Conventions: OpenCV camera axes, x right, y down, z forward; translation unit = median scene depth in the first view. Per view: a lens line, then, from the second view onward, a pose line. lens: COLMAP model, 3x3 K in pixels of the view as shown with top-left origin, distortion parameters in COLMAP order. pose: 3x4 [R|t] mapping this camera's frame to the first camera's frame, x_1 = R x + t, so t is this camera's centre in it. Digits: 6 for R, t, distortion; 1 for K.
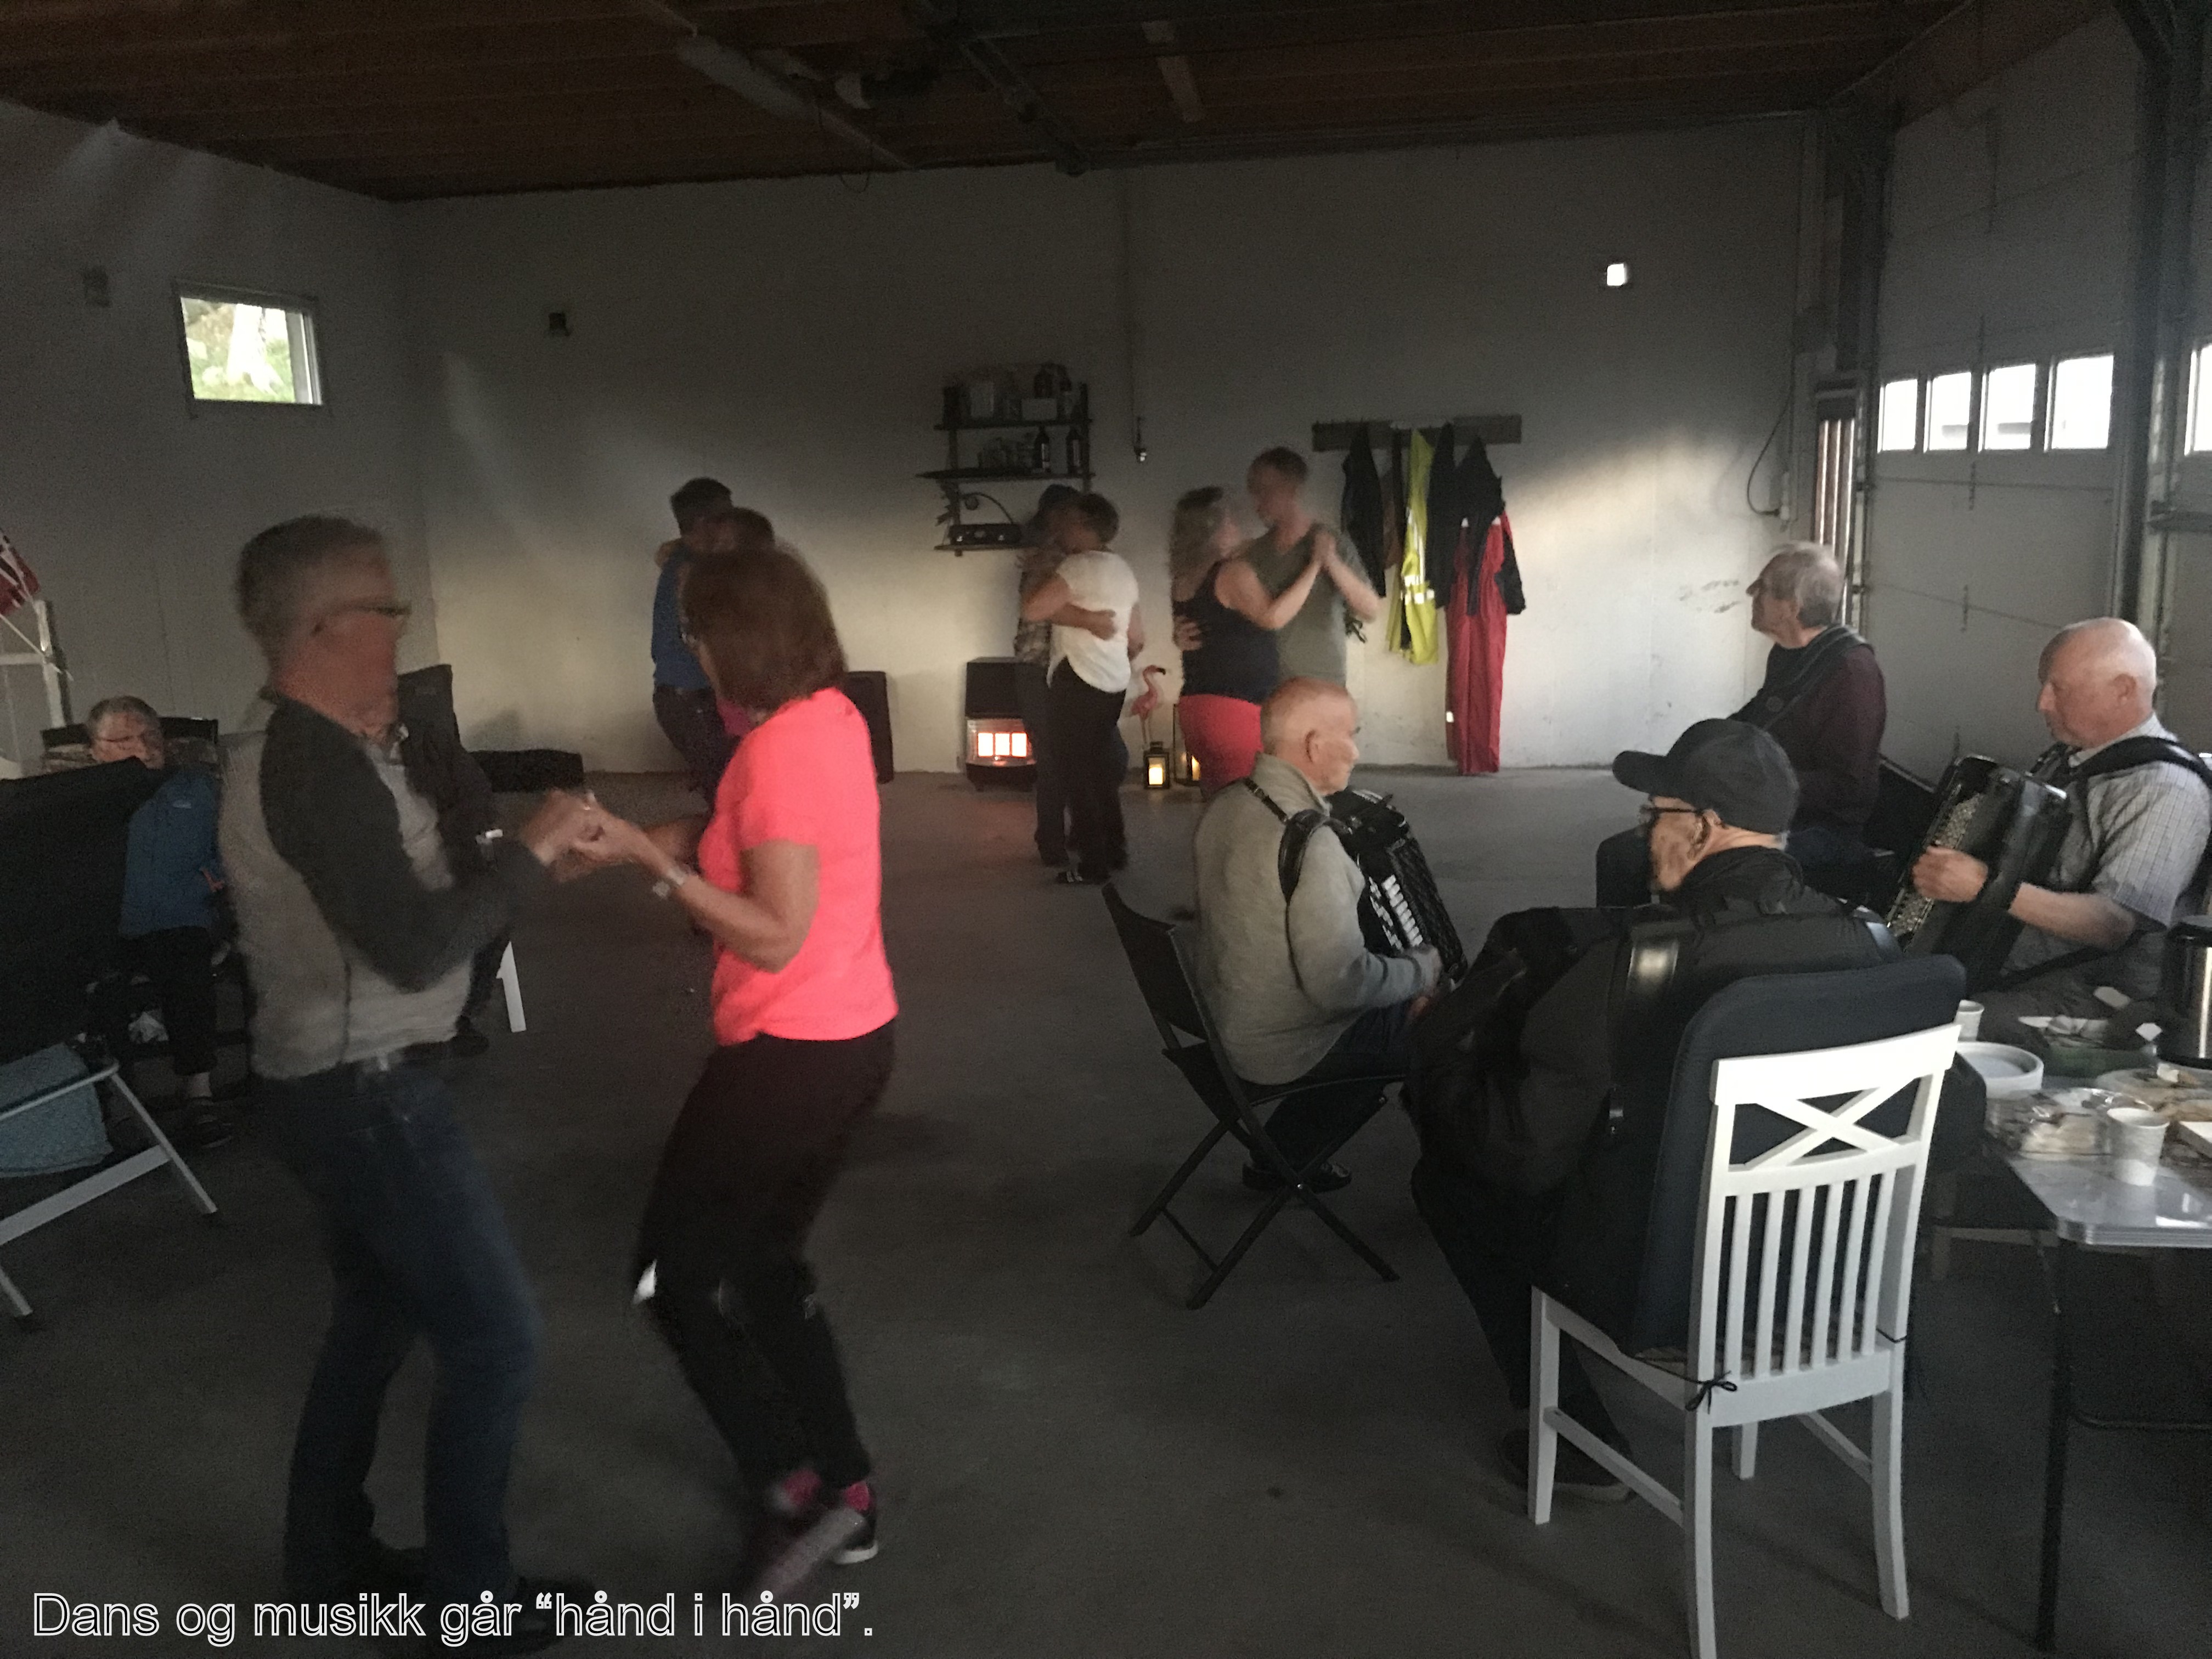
lens RADIAL K [[1858.9, 0, 1090.3], [0, 1858.9, 836.5], [0, 0, 1]] dist [0.043175, -0.068000]
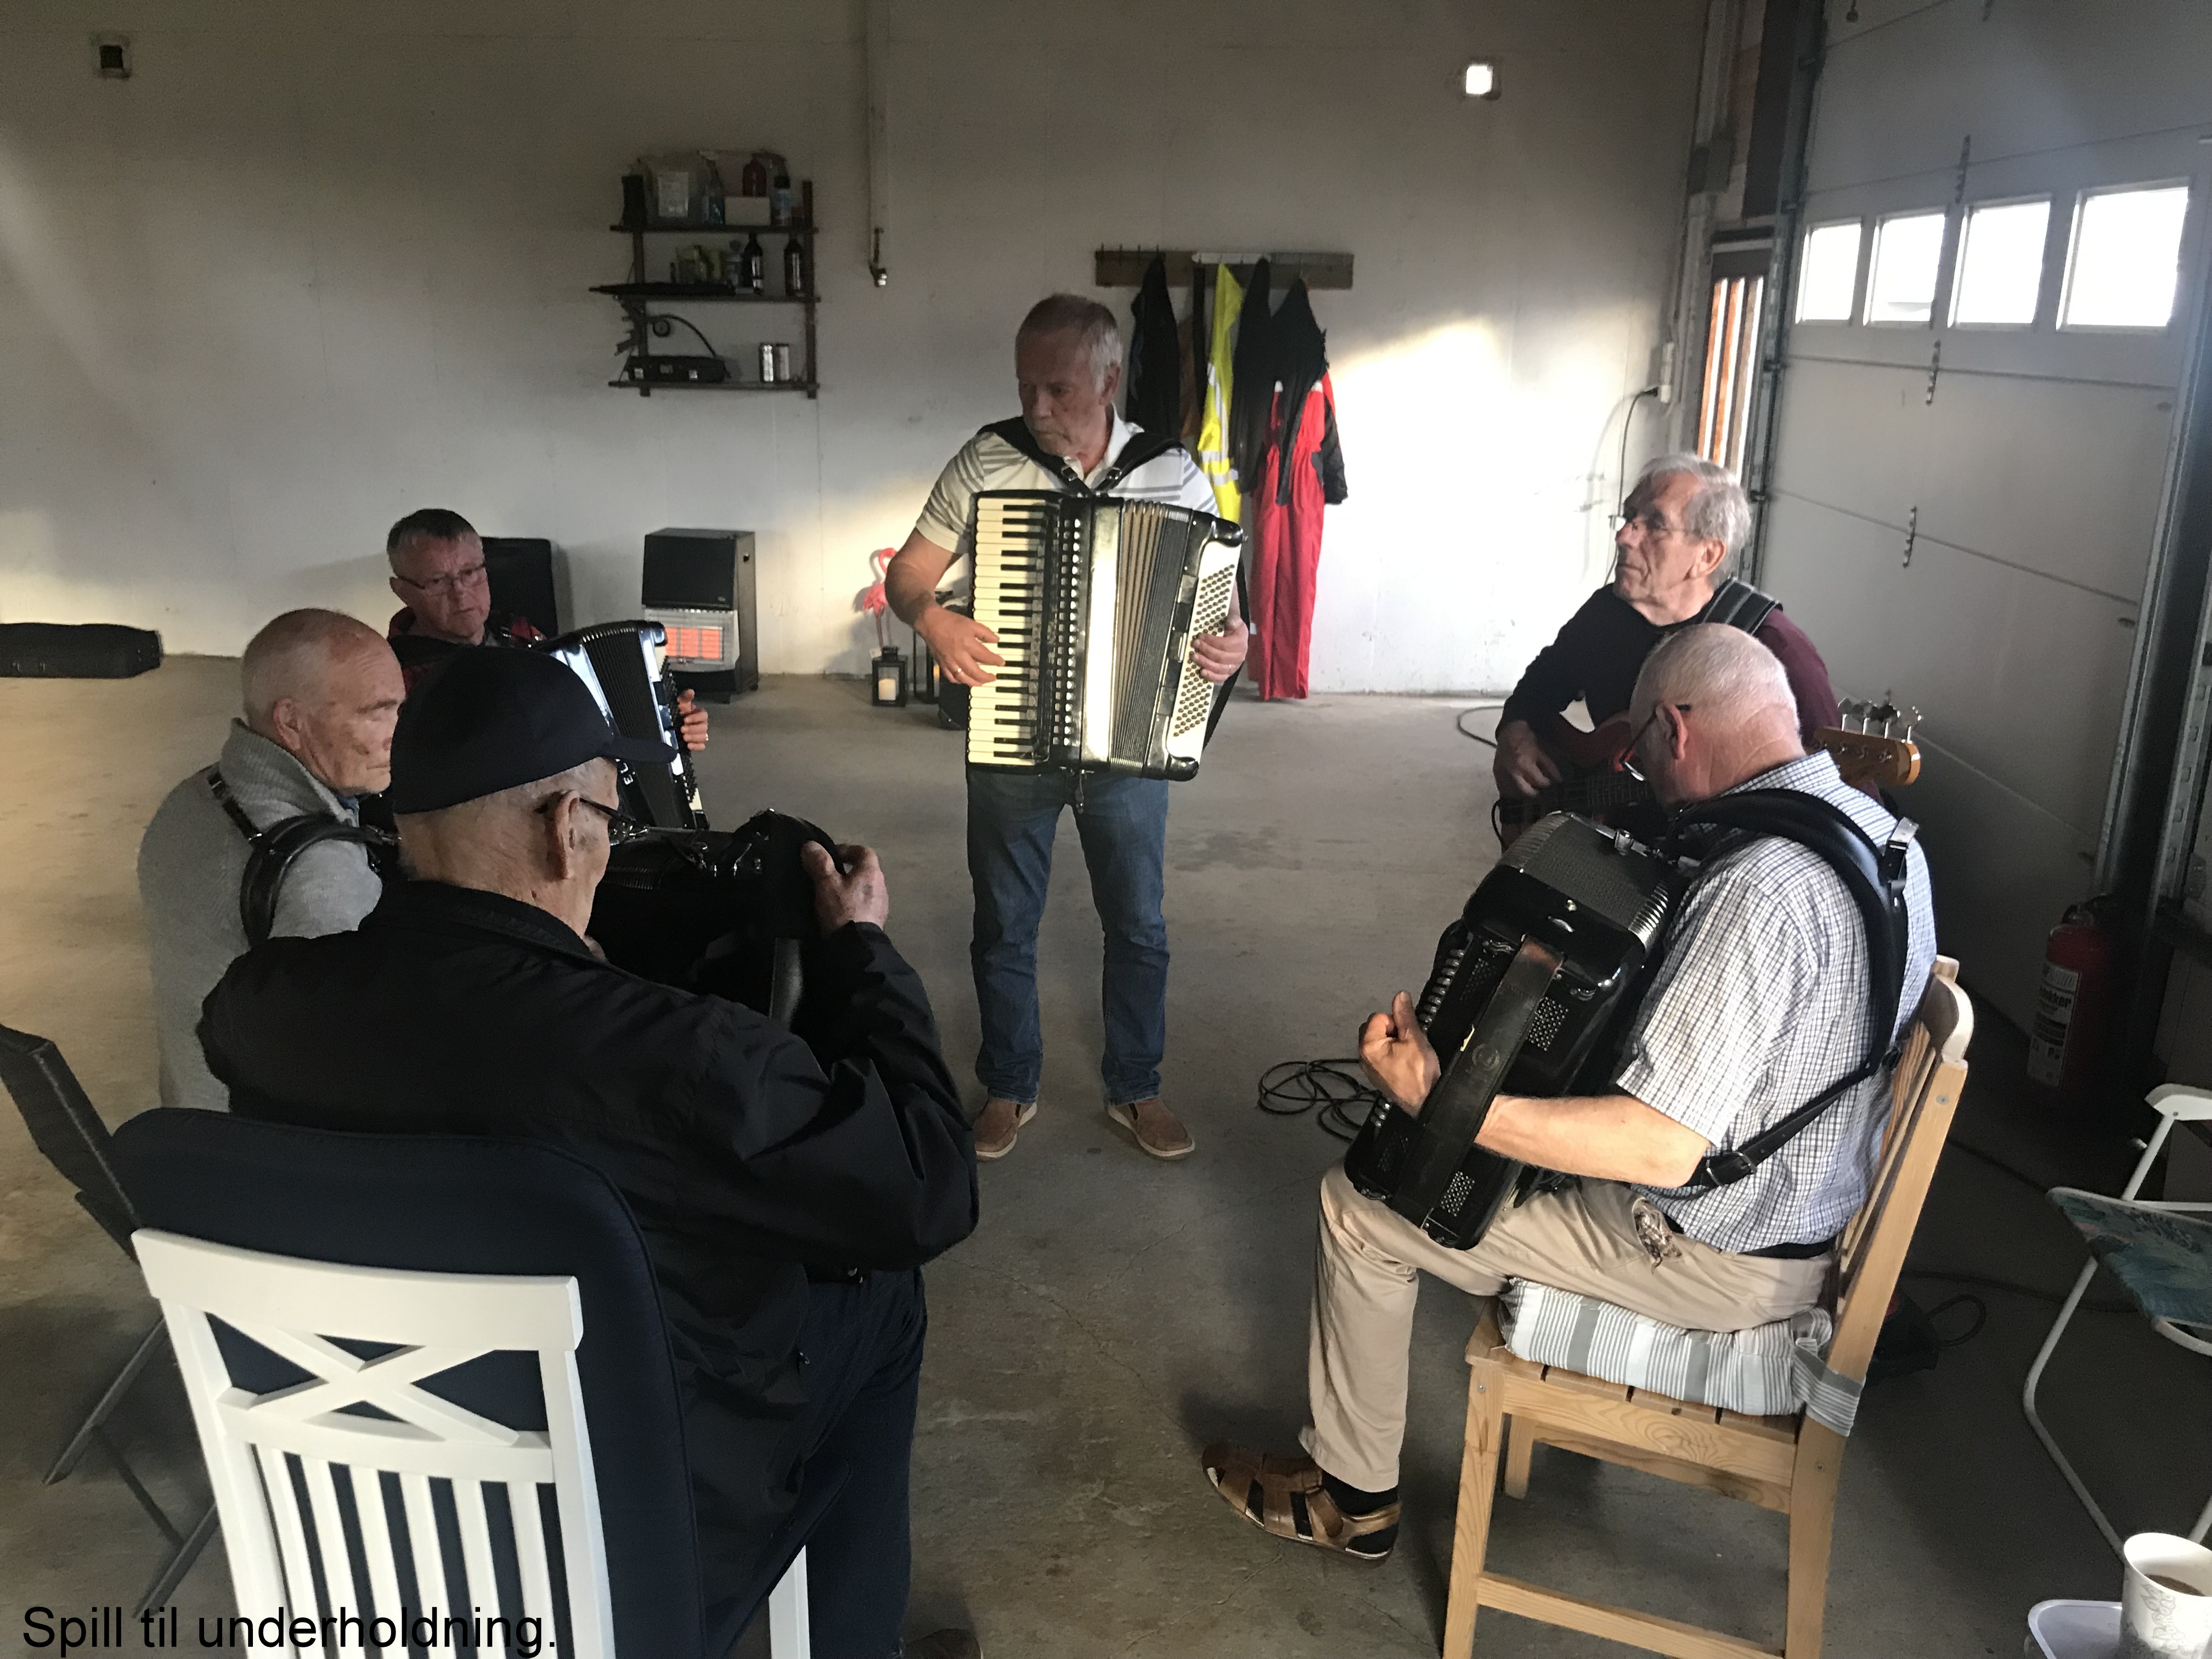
lens RADIAL K [[1858.9, 0, 1087.4], [0, 1858.9, 837.4], [0, 0, 1]] dist [0.043175, -0.068000]
pose [[0.995661, 0.027767, 0.088814, 0.052745], [-0.034804, 0.996291, 0.078696, -0.034971], [-0.086300, -0.081446, 0.992935, 0.192837]]
